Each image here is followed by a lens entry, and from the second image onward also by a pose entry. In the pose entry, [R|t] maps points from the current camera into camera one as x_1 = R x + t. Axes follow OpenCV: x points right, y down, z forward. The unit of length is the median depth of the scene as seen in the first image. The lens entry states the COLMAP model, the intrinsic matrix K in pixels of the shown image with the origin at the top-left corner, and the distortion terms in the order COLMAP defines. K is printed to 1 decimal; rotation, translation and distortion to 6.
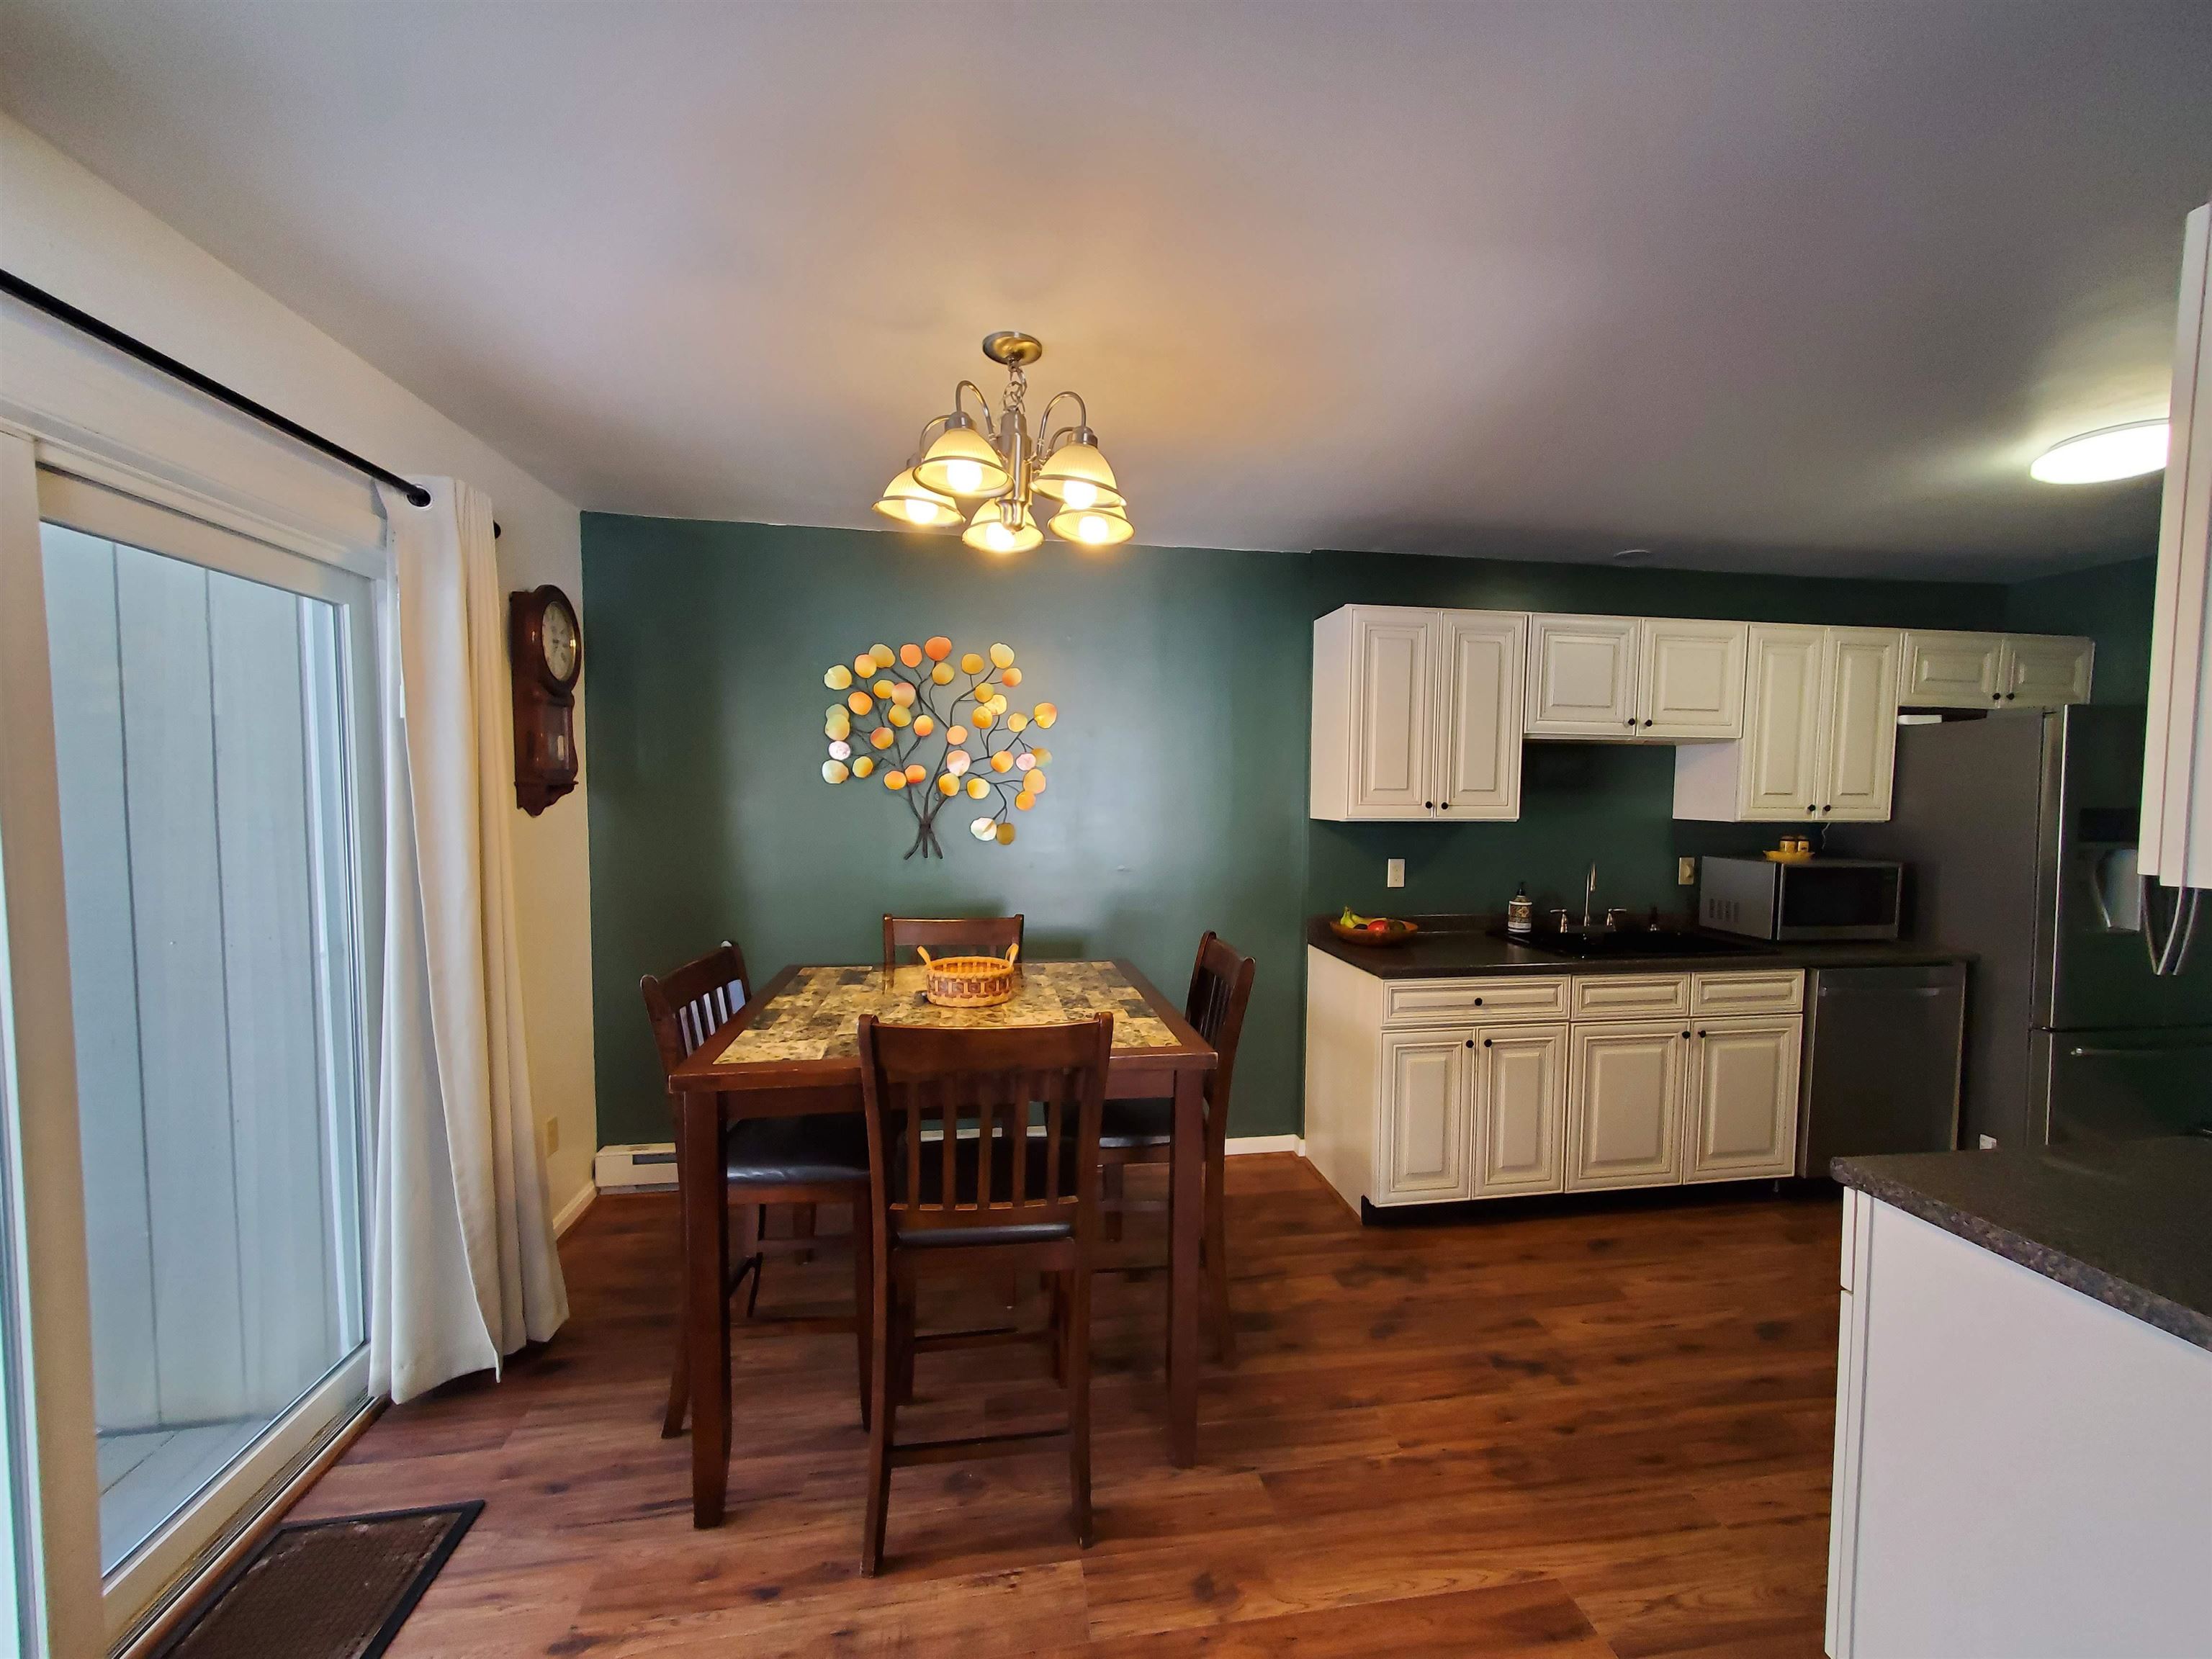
lens RADIAL K [[876.8, 0, 1116.4], [0, 876.8, 841.1], [0, 0, 1]] dist [0.001734, -0.000154]
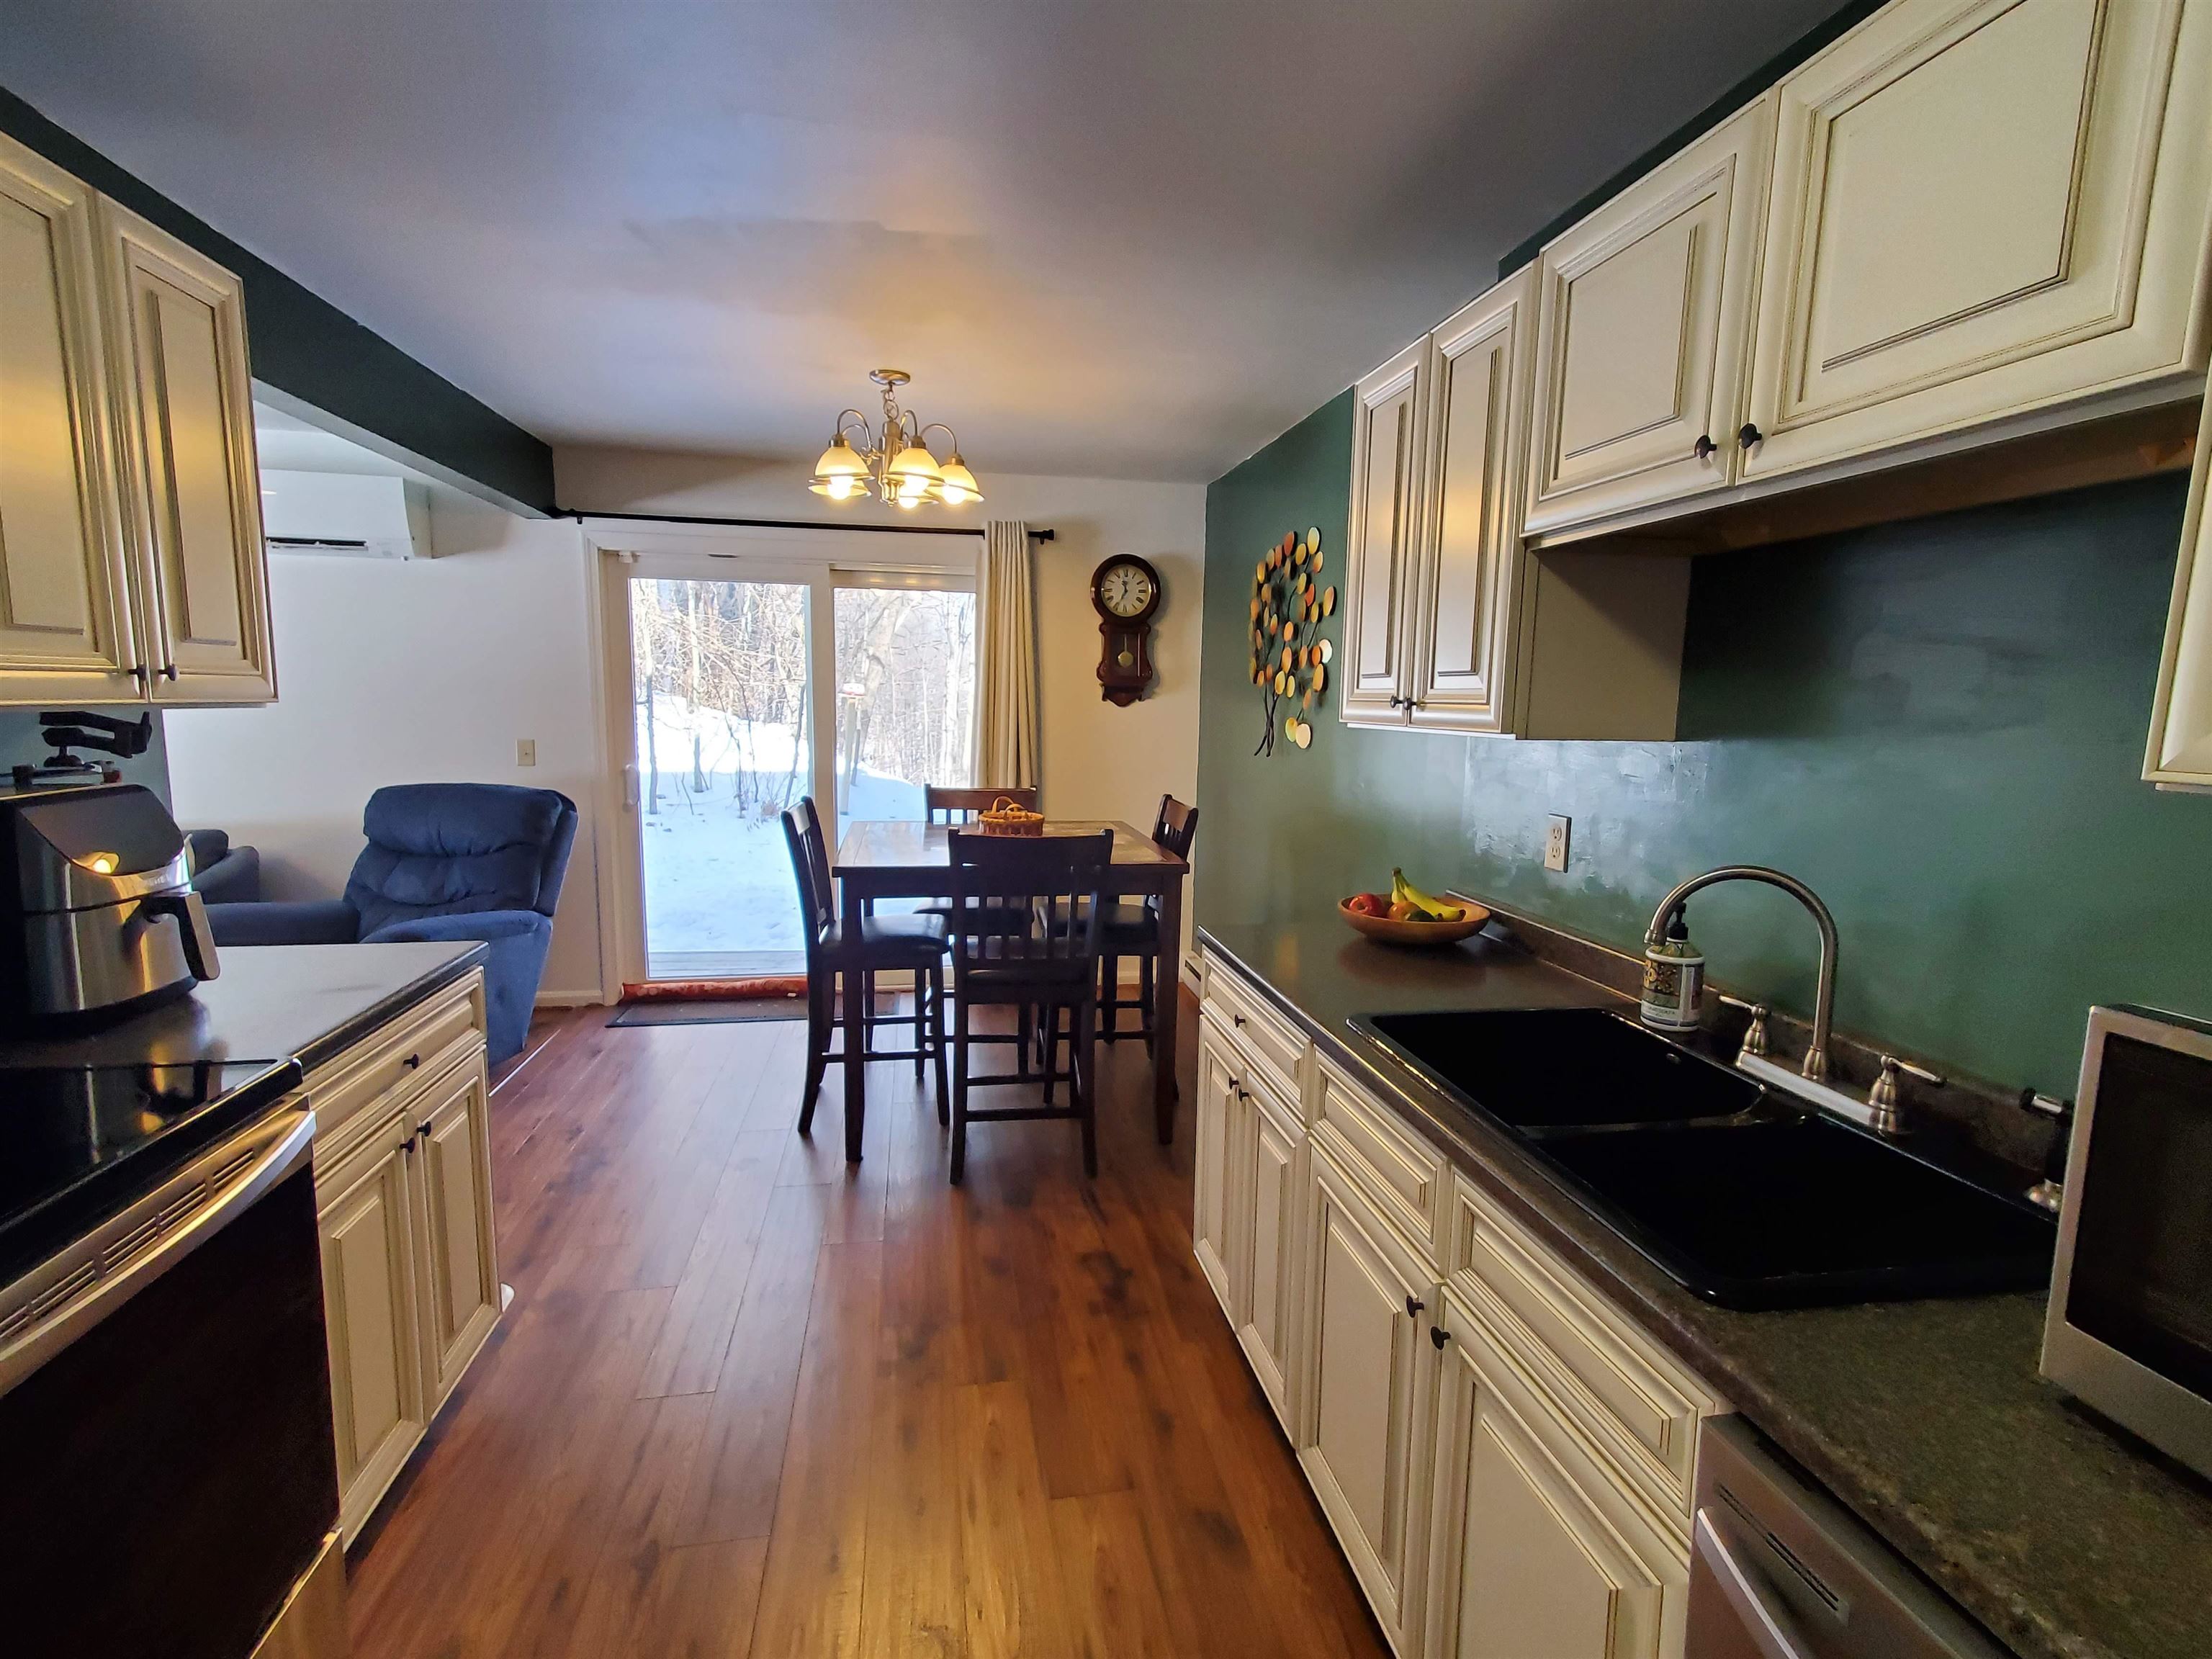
lens RADIAL K [[1013.0, 0, 1106.0], [0, 1013.0, 829.5], [0, 0, 1]] dist [0.001152, -0.000035]
pose [[0.029011, 0.122655, -0.992025, 0.987530], [-0.076750, 0.989787, 0.120133, -0.020139], [0.996628, 0.072652, 0.038129, 0.793703]]
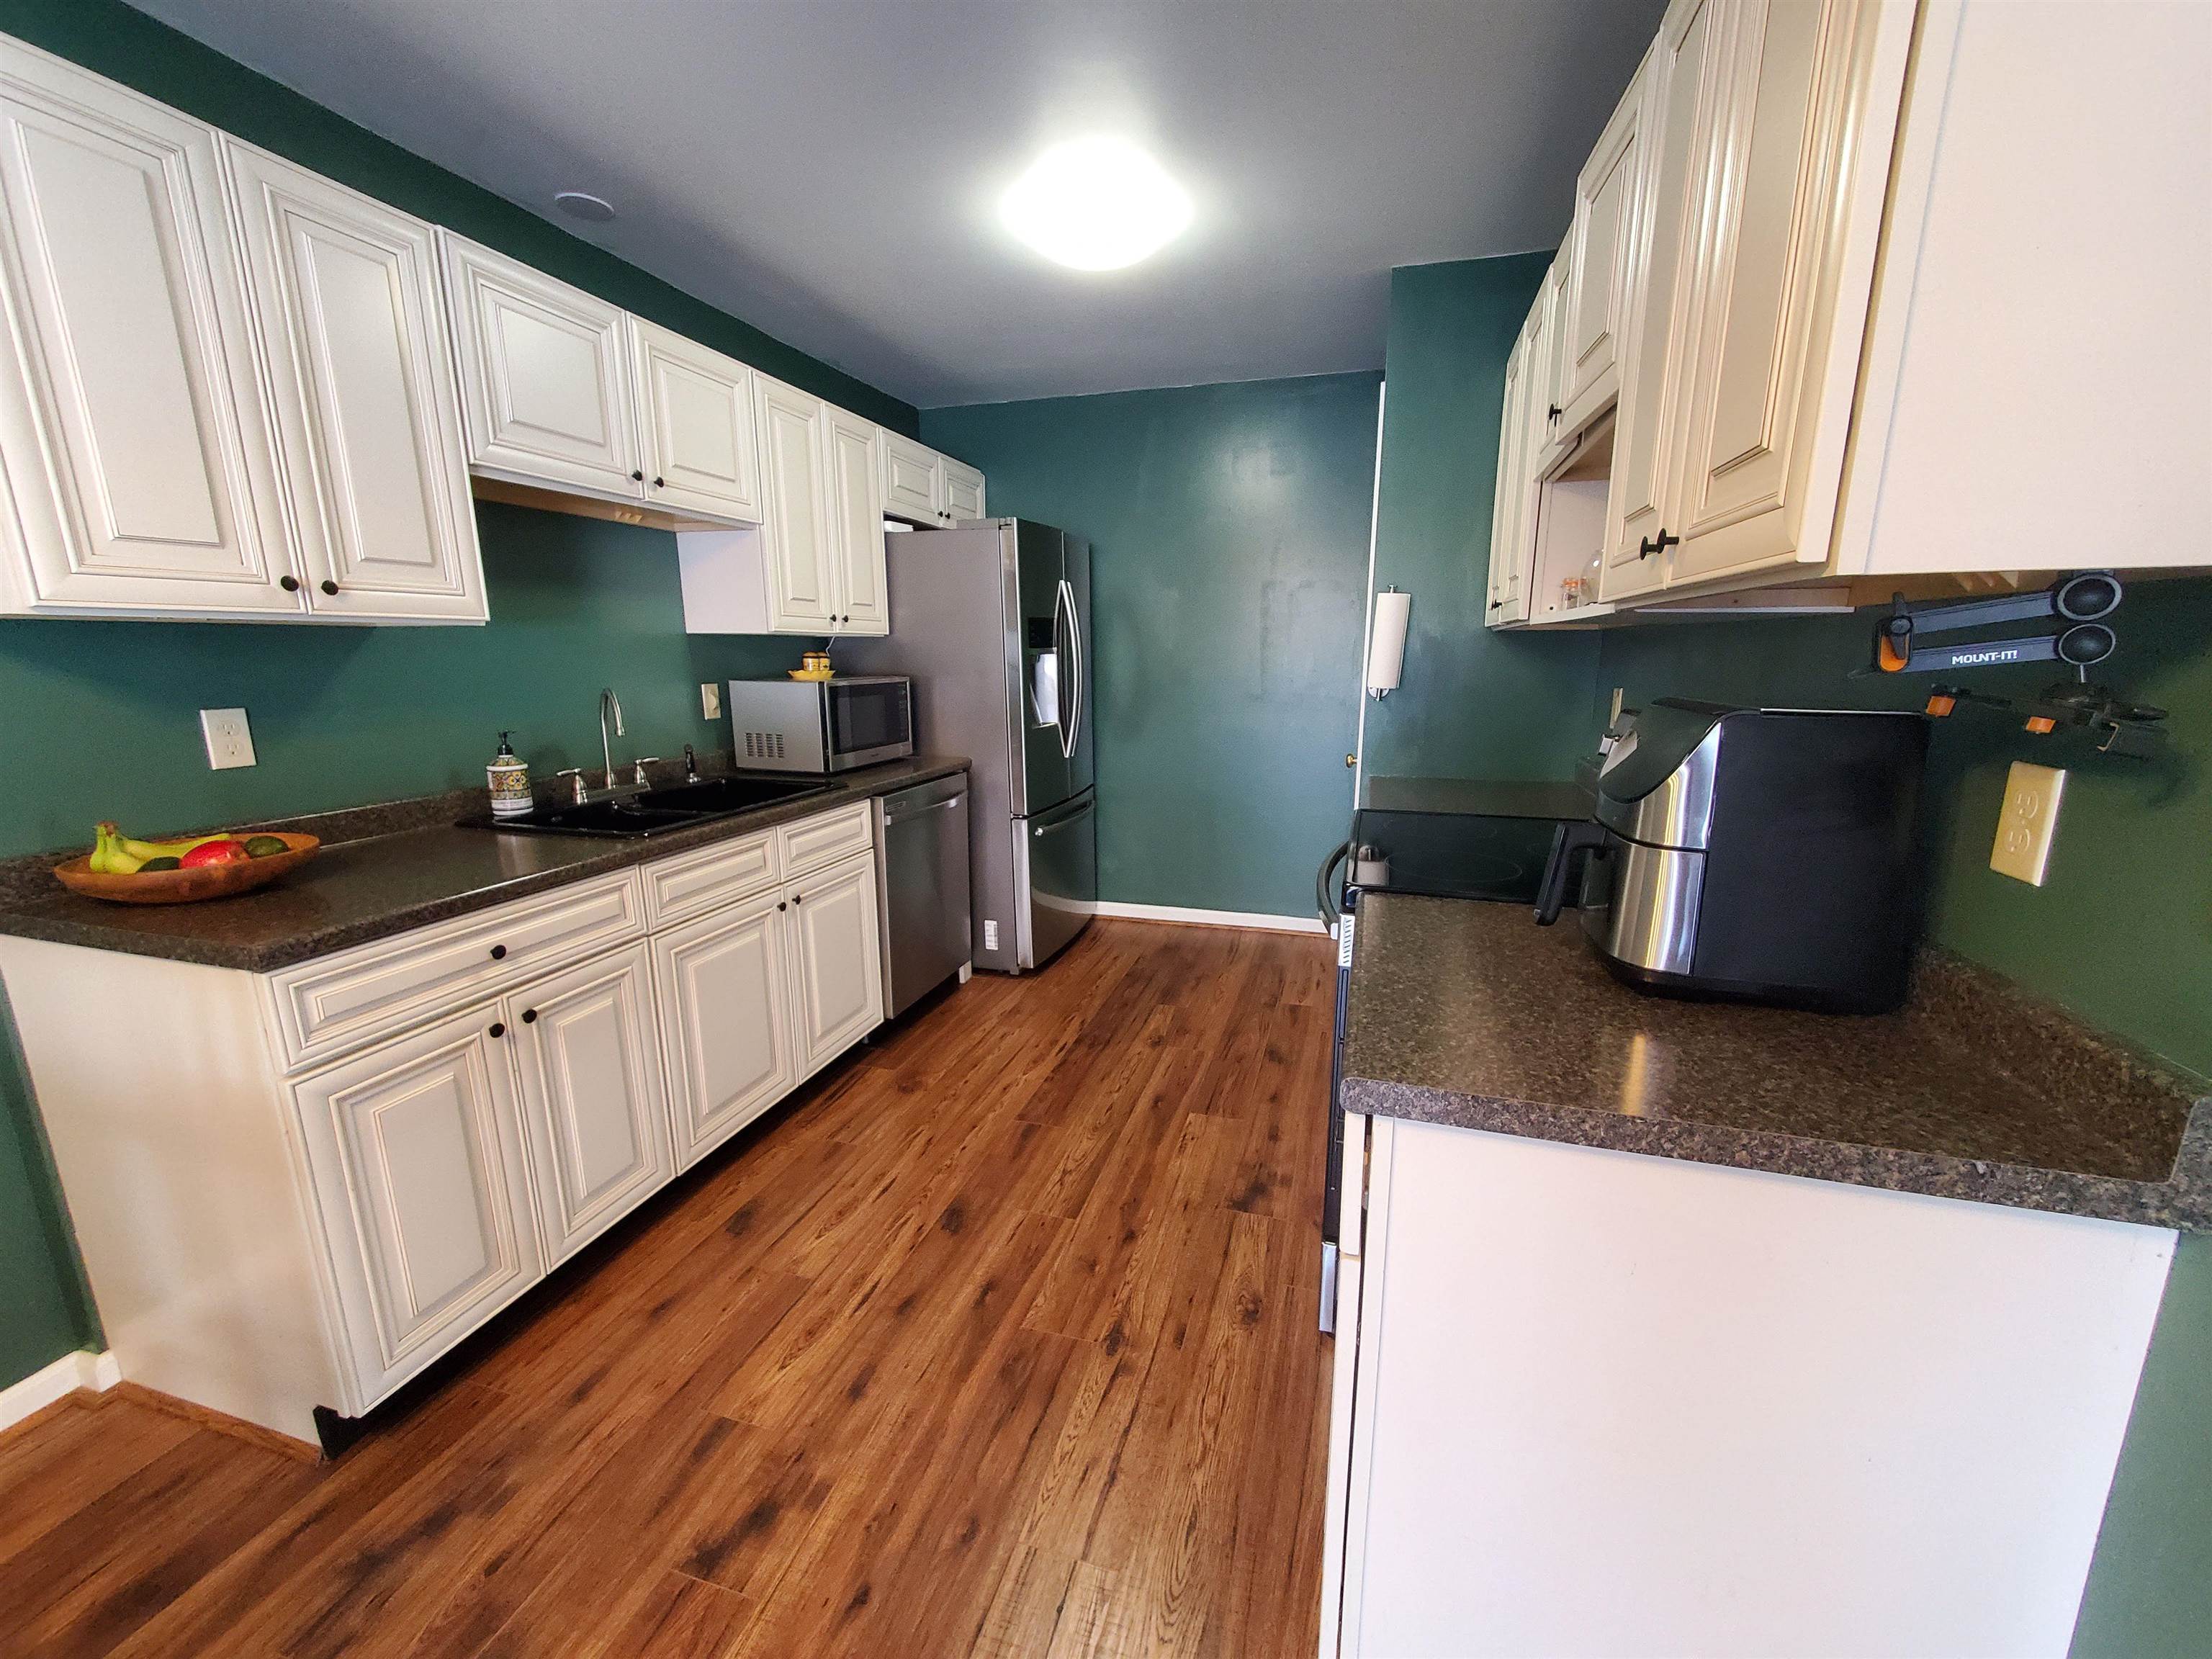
lens RADIAL K [[876.8, 0, 1116.4], [0, 876.8, 841.1], [0, 0, 1]] dist [0.001734, -0.000154]
pose [[0.431662, -0.201049, 0.879345, 0.102395], [0.057817, 0.979007, 0.195453, 0.028307], [-0.900181, -0.033529, 0.434224, 0.381805]]
